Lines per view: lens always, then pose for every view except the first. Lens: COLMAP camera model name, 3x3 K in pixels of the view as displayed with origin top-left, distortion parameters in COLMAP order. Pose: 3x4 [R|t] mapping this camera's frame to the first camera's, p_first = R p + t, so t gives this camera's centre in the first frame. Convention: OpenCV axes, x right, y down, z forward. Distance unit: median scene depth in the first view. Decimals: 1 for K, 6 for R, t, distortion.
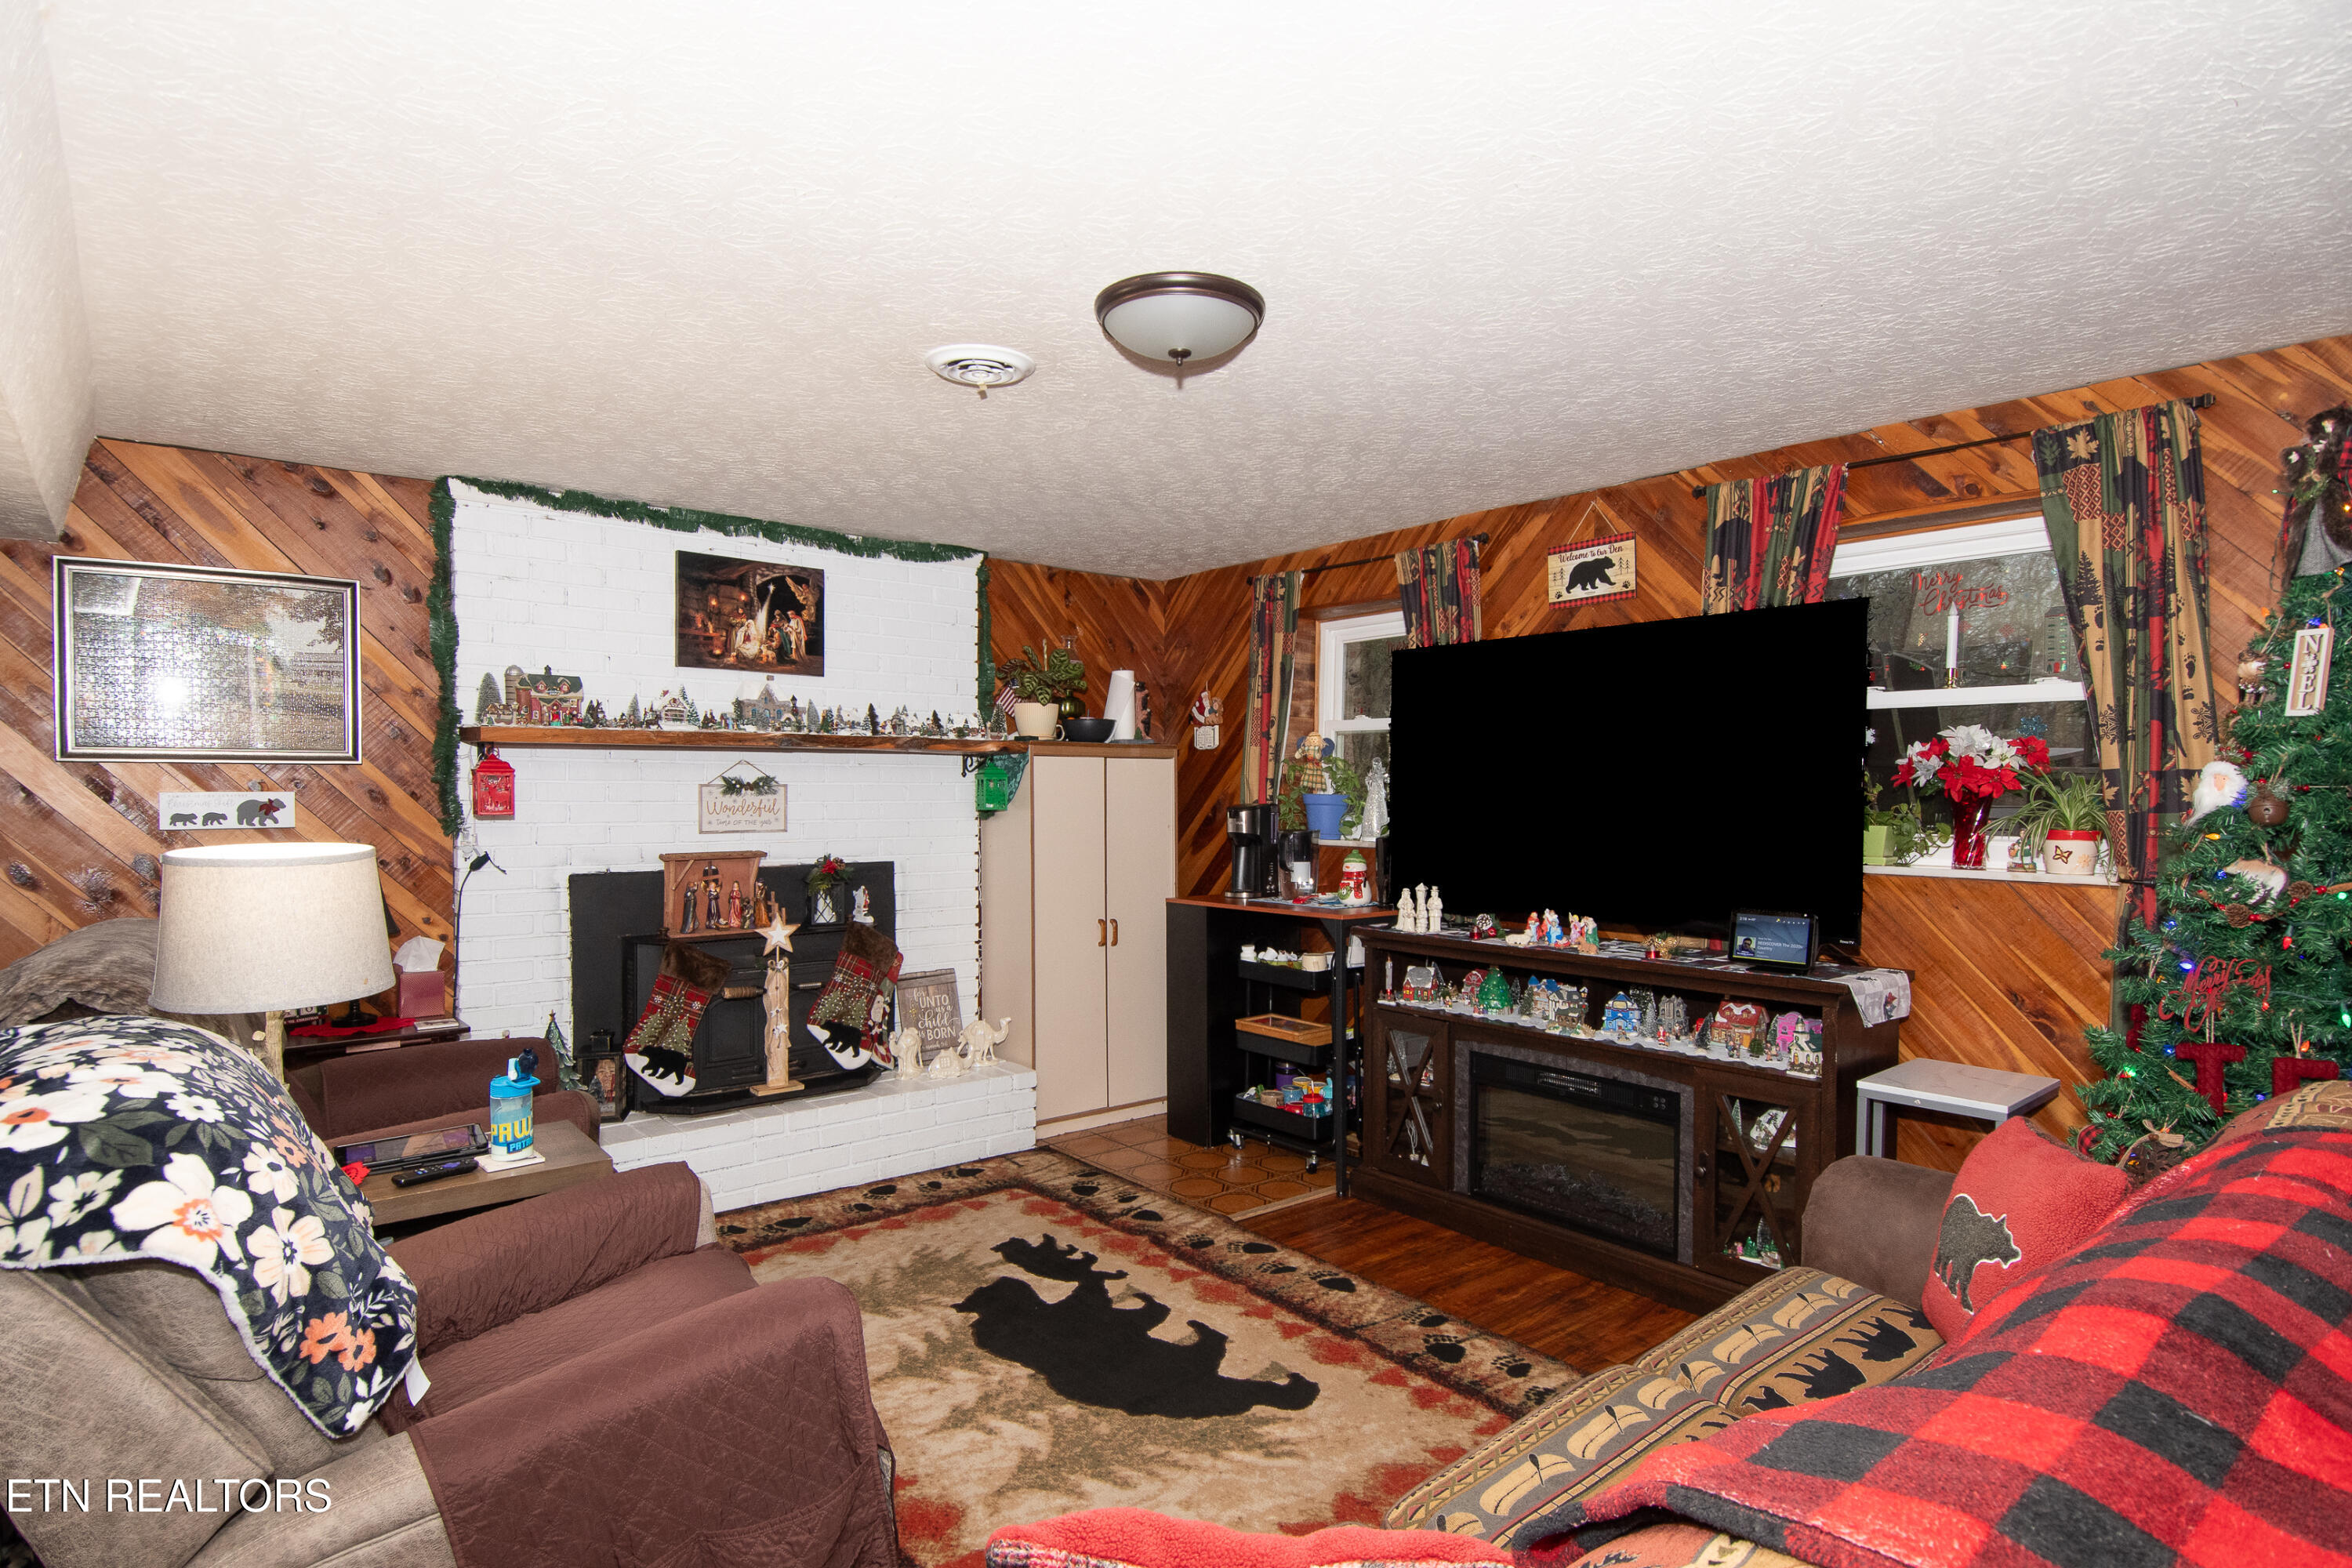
lens RADIAL K [[1248.7, 0, 1166.2], [0, 1248.7, 814.9], [0, 0, 1]] dist [0.055381, -0.066922]
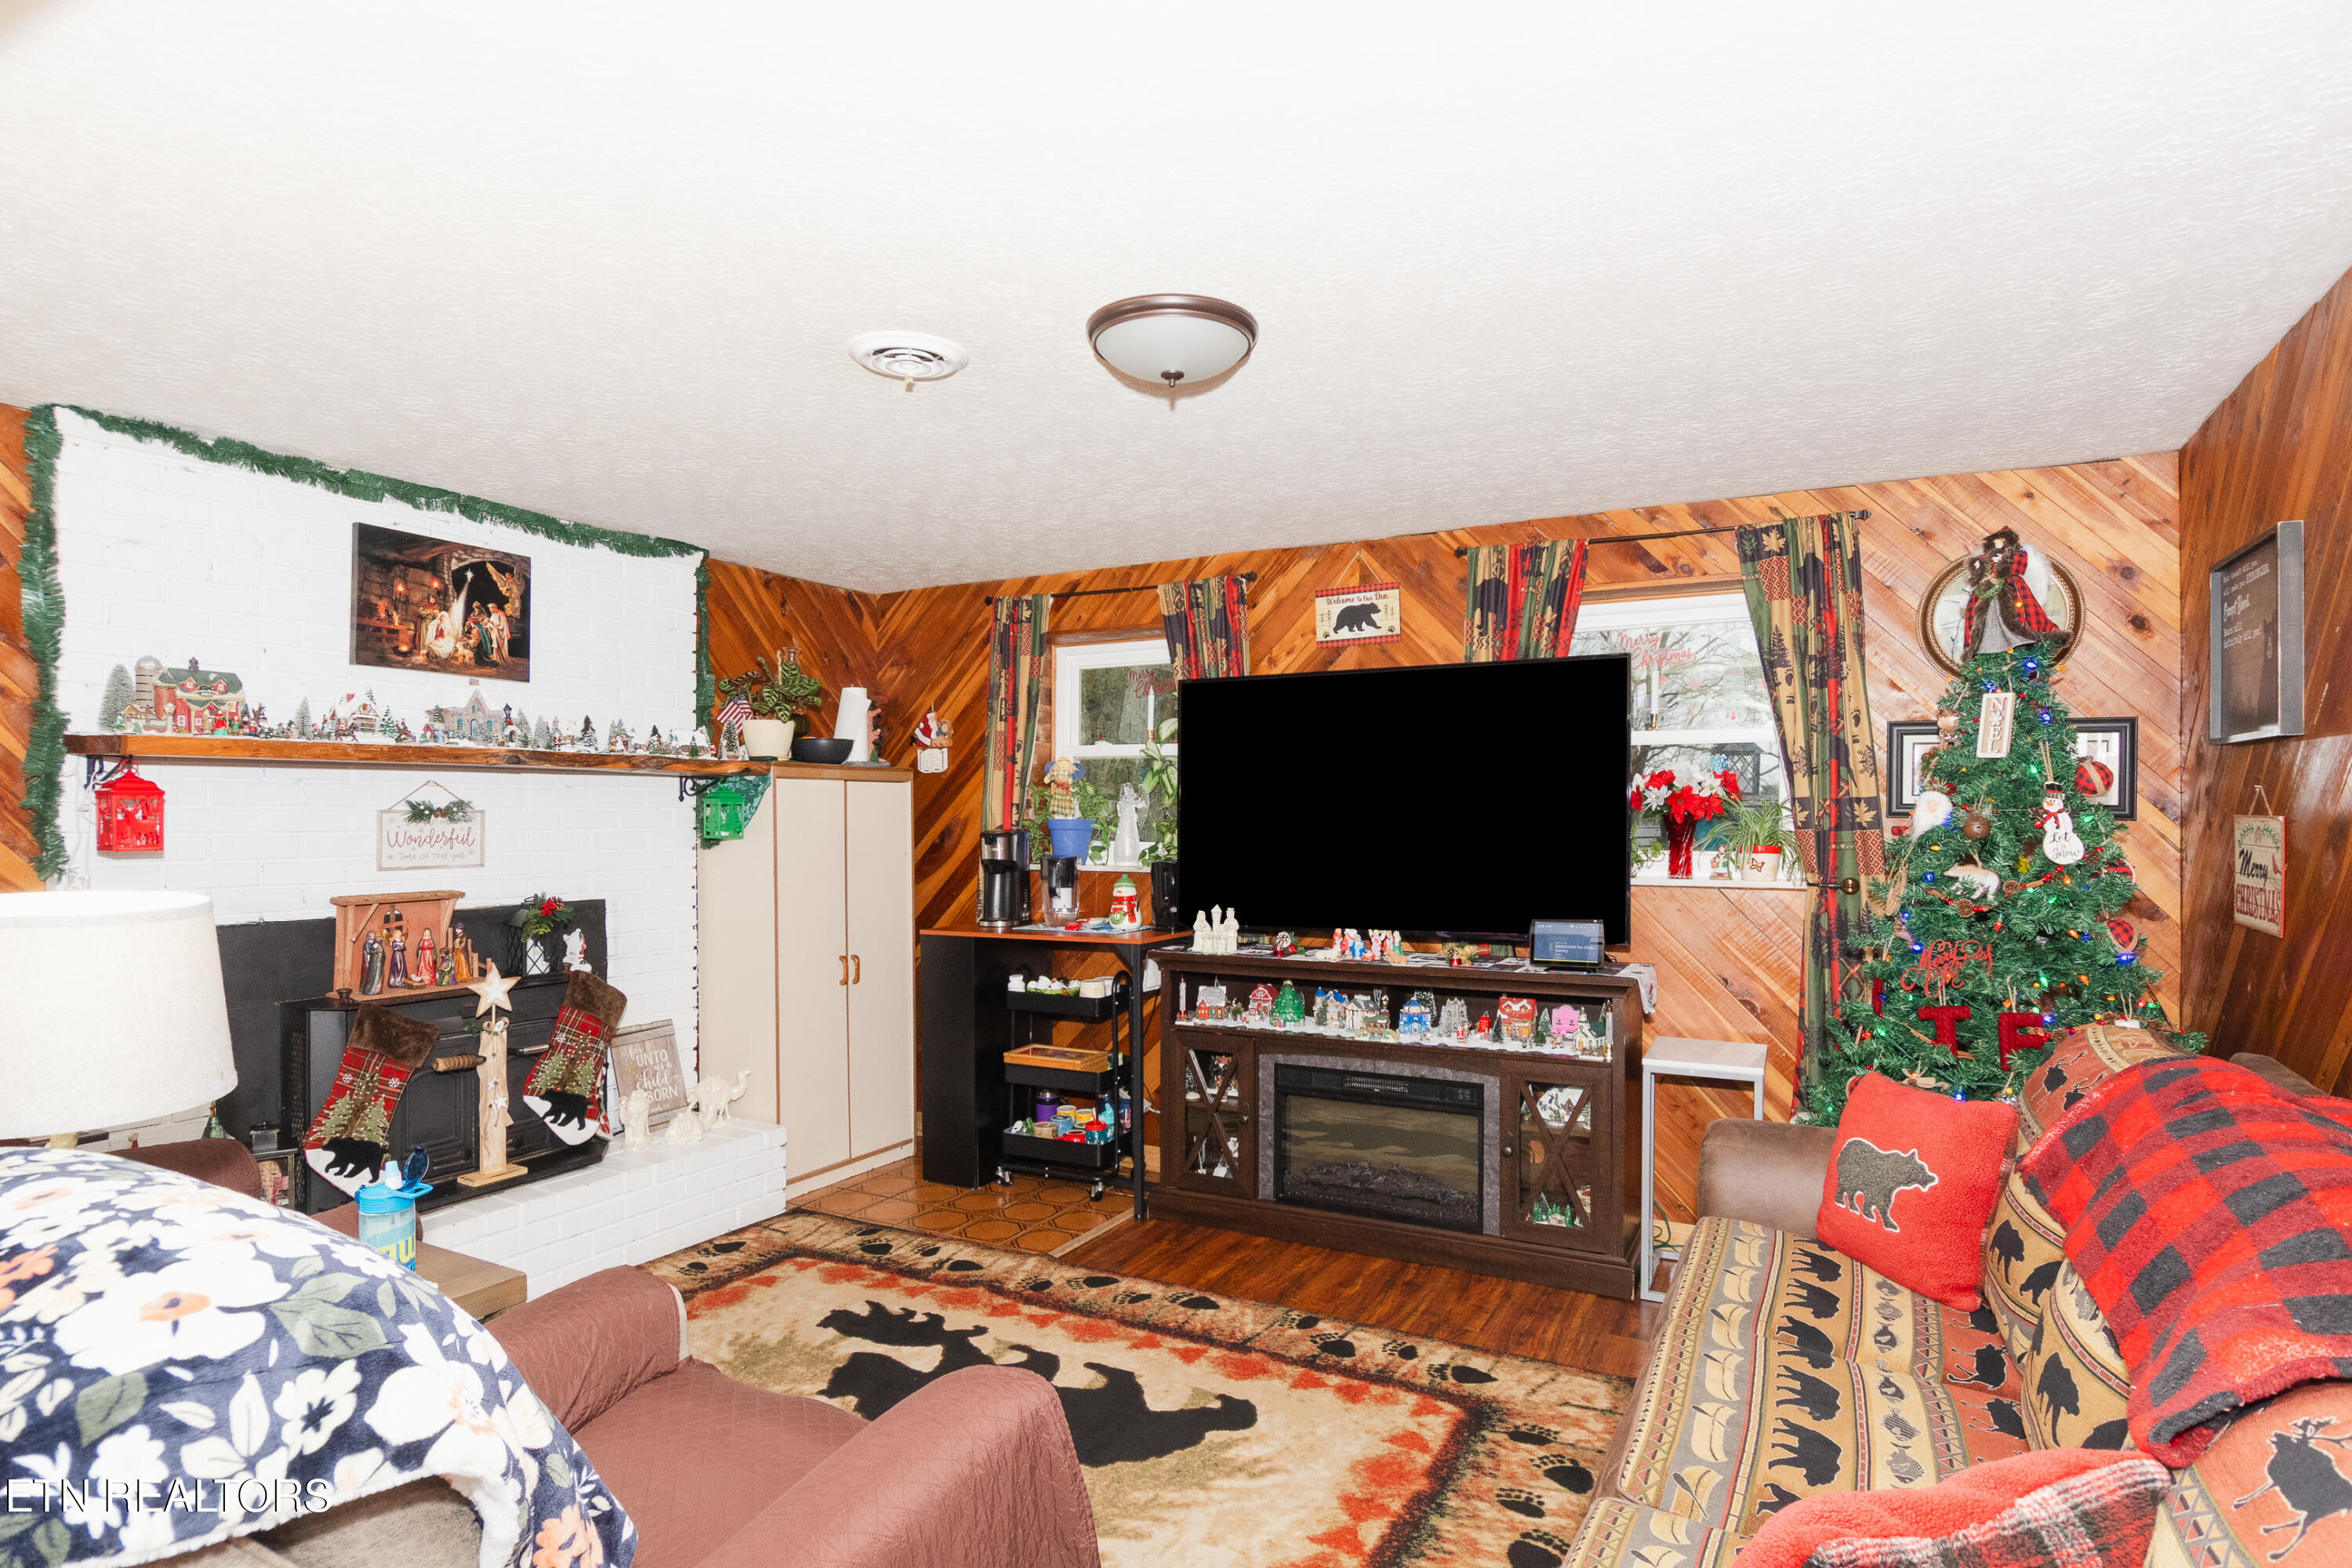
lens RADIAL K [[1254.9, 0, 1174.9], [0, 1254.9, 814.2], [0, 0, 1]] dist [0.006927, -0.030702]
pose [[0.920042, -0.002183, 0.391814, -0.233006], [0.010363, 0.999770, -0.018763, -0.001306], [-0.391683, 0.021323, 0.919853, 0.059249]]
